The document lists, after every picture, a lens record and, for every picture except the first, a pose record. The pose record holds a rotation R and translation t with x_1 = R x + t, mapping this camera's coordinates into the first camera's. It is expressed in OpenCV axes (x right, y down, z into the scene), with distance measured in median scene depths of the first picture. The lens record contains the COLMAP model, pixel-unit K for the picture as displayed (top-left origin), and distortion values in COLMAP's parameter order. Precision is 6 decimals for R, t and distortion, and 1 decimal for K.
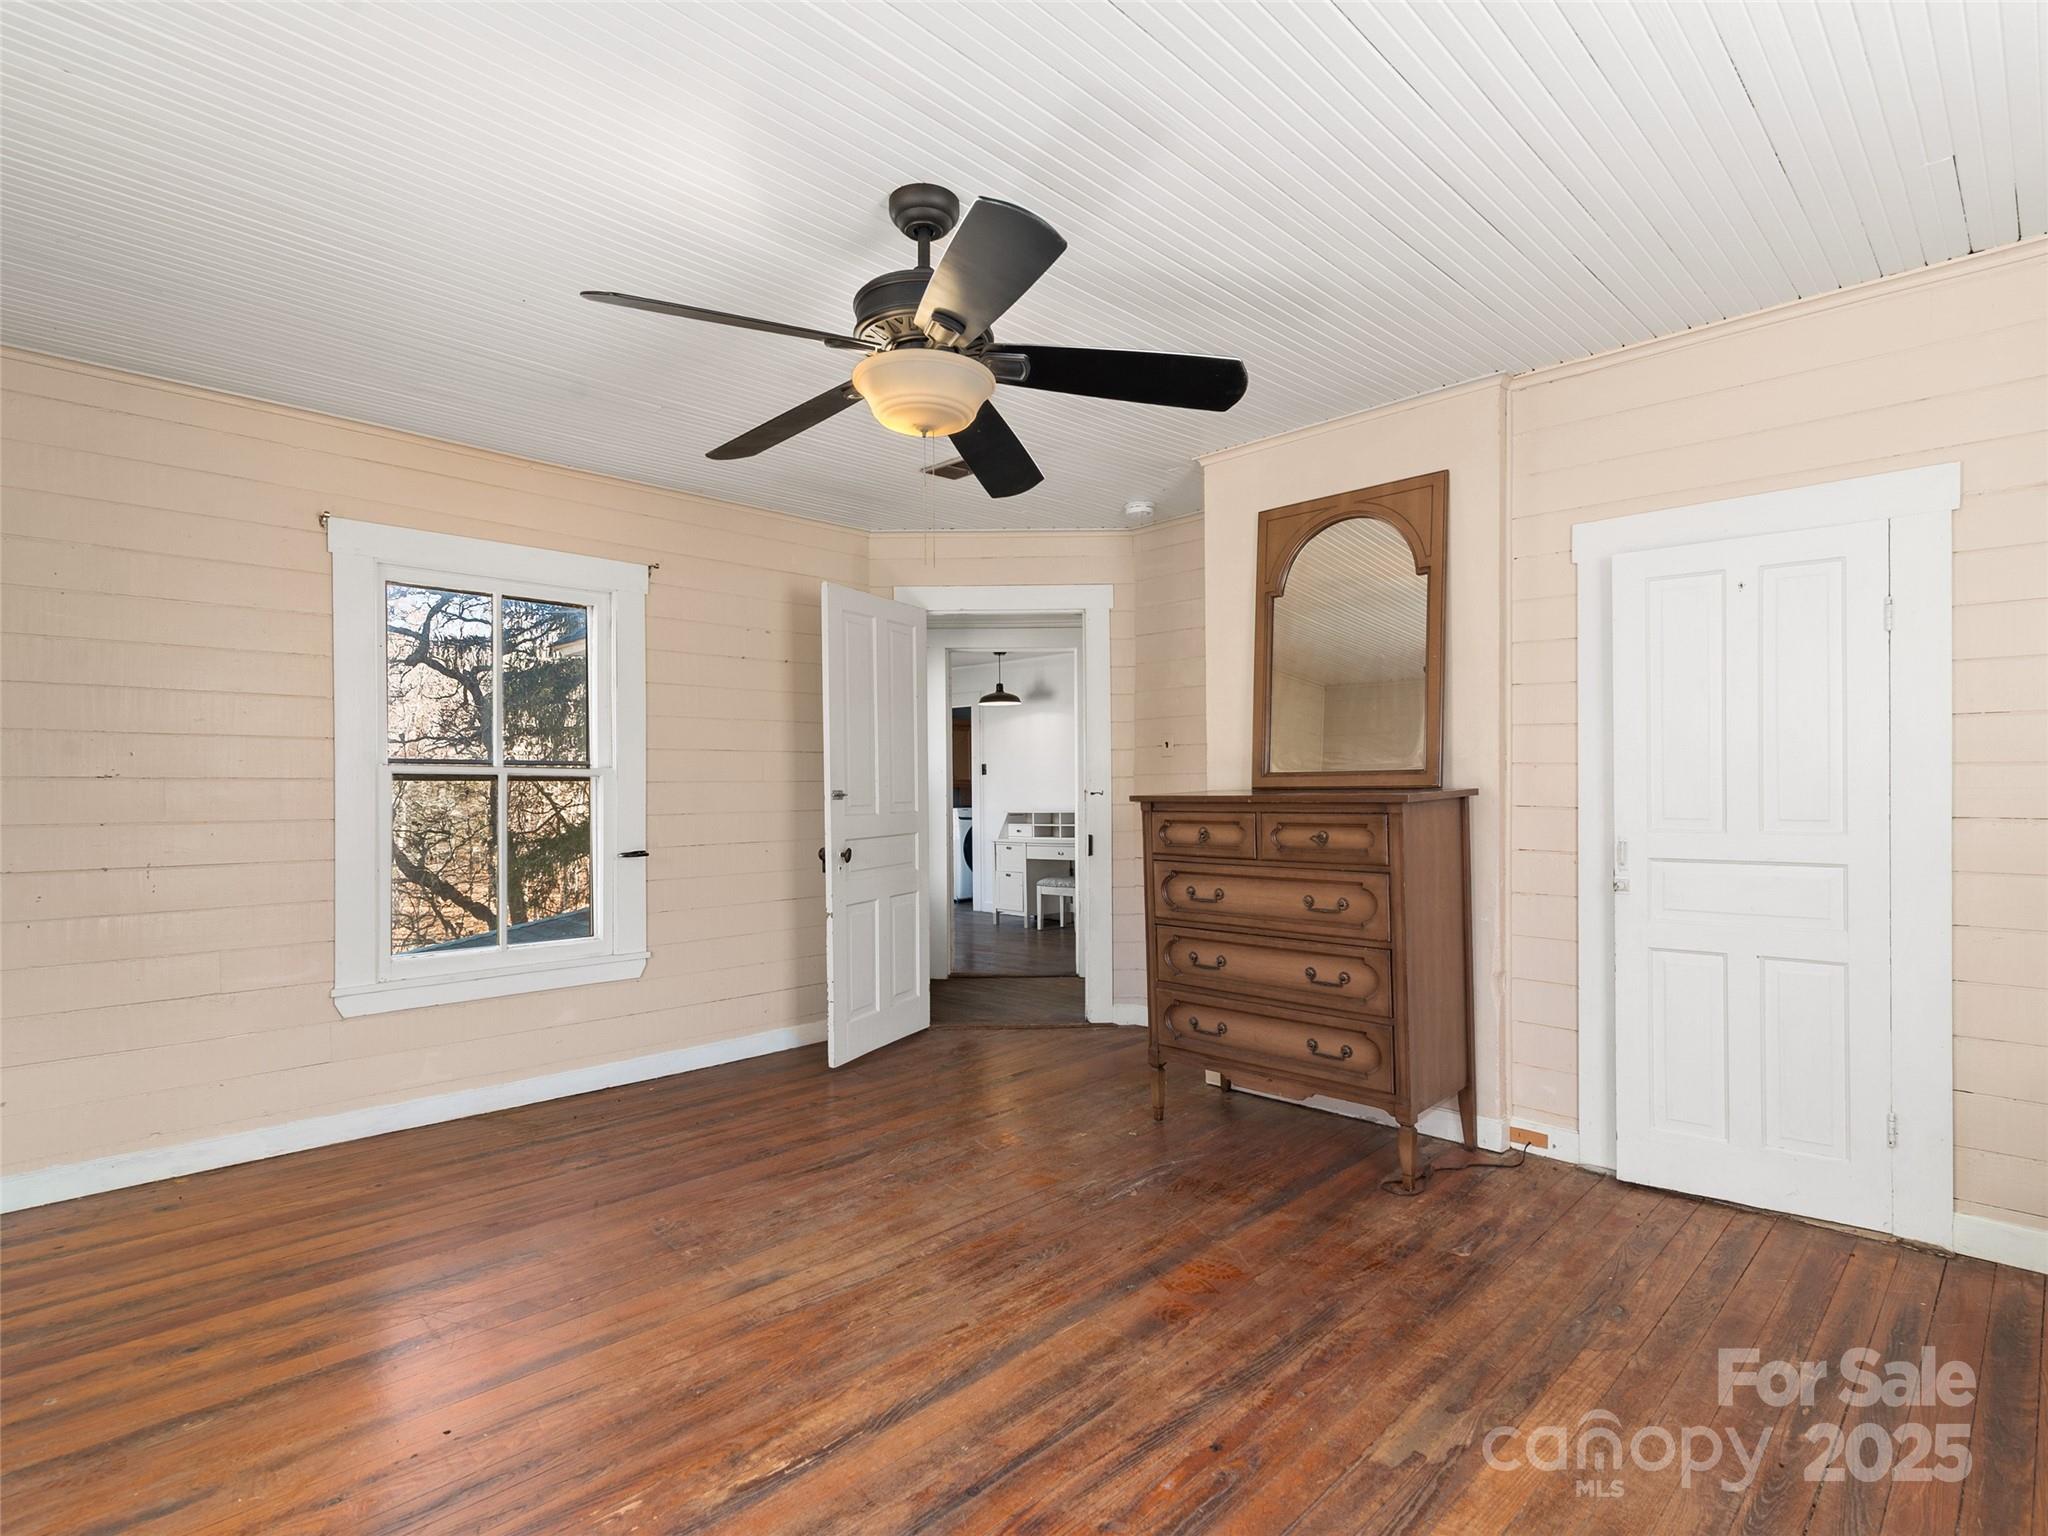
lens RADIAL K [[1060.1, 0, 1028.0], [0, 1060.1, 795.9], [0, 0, 1]] dist [0.000650, -0.000176]
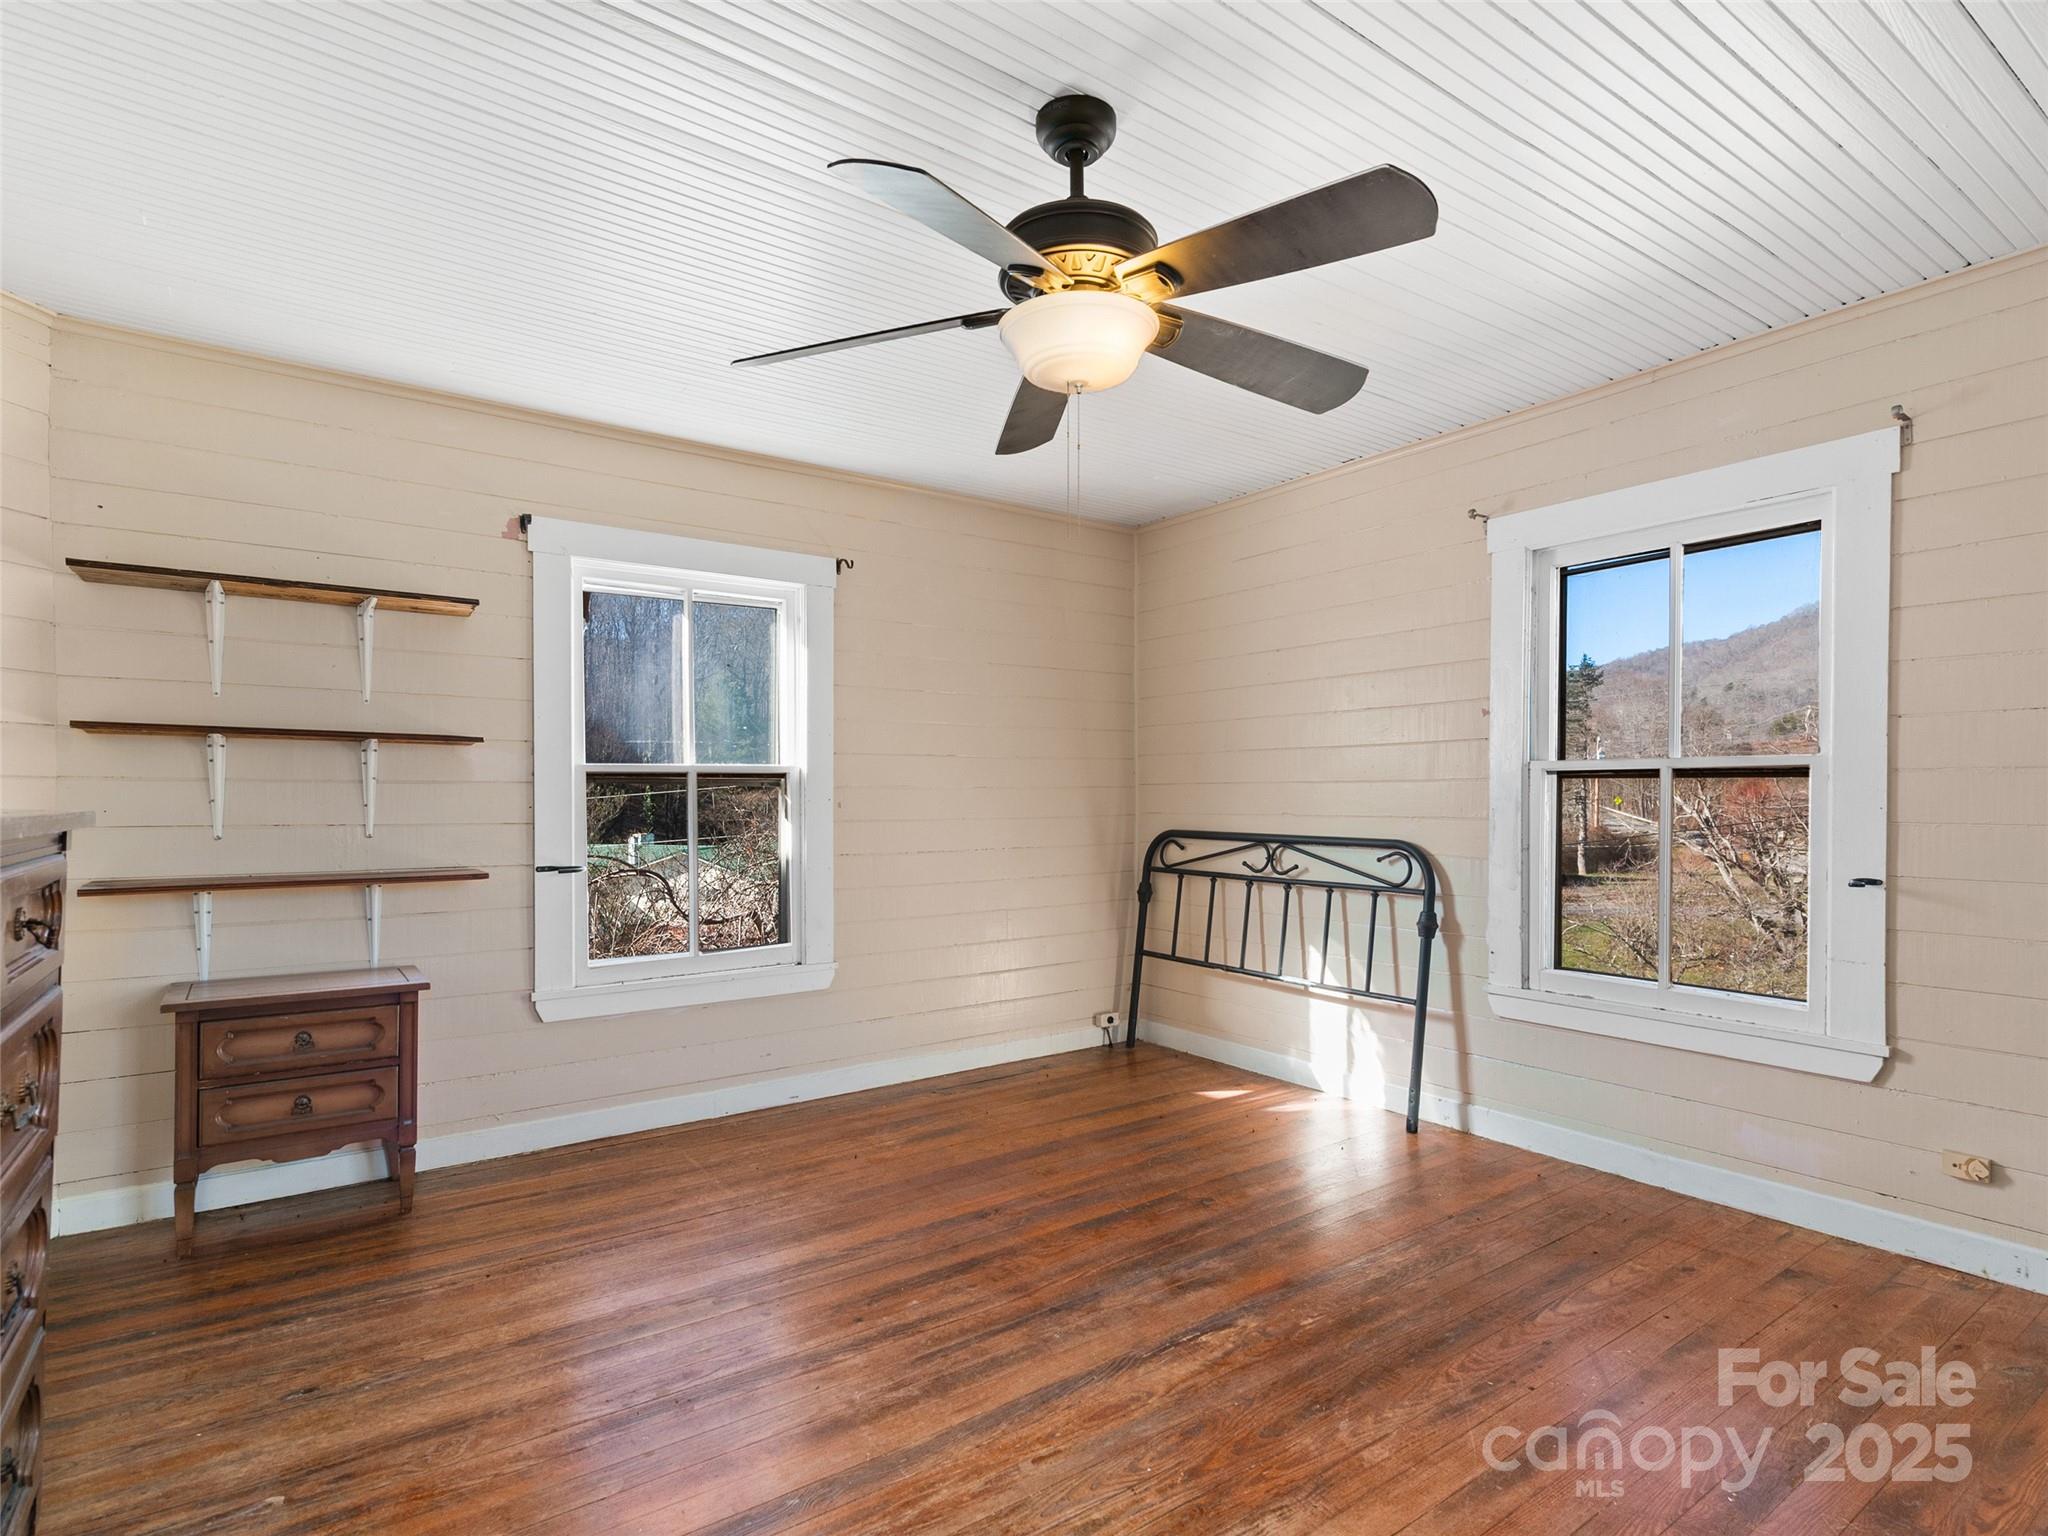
lens RADIAL K [[1060.1, 0, 1028.0], [0, 1060.1, 795.9], [0, 0, 1]] dist [0.000650, -0.000176]
pose [[-0.985694, 0.008652, 0.168324, -0.218209], [0.008726, 0.999962, -0.000302, -0.004462], [-0.168320, 0.001171, -0.985732, 2.025618]]
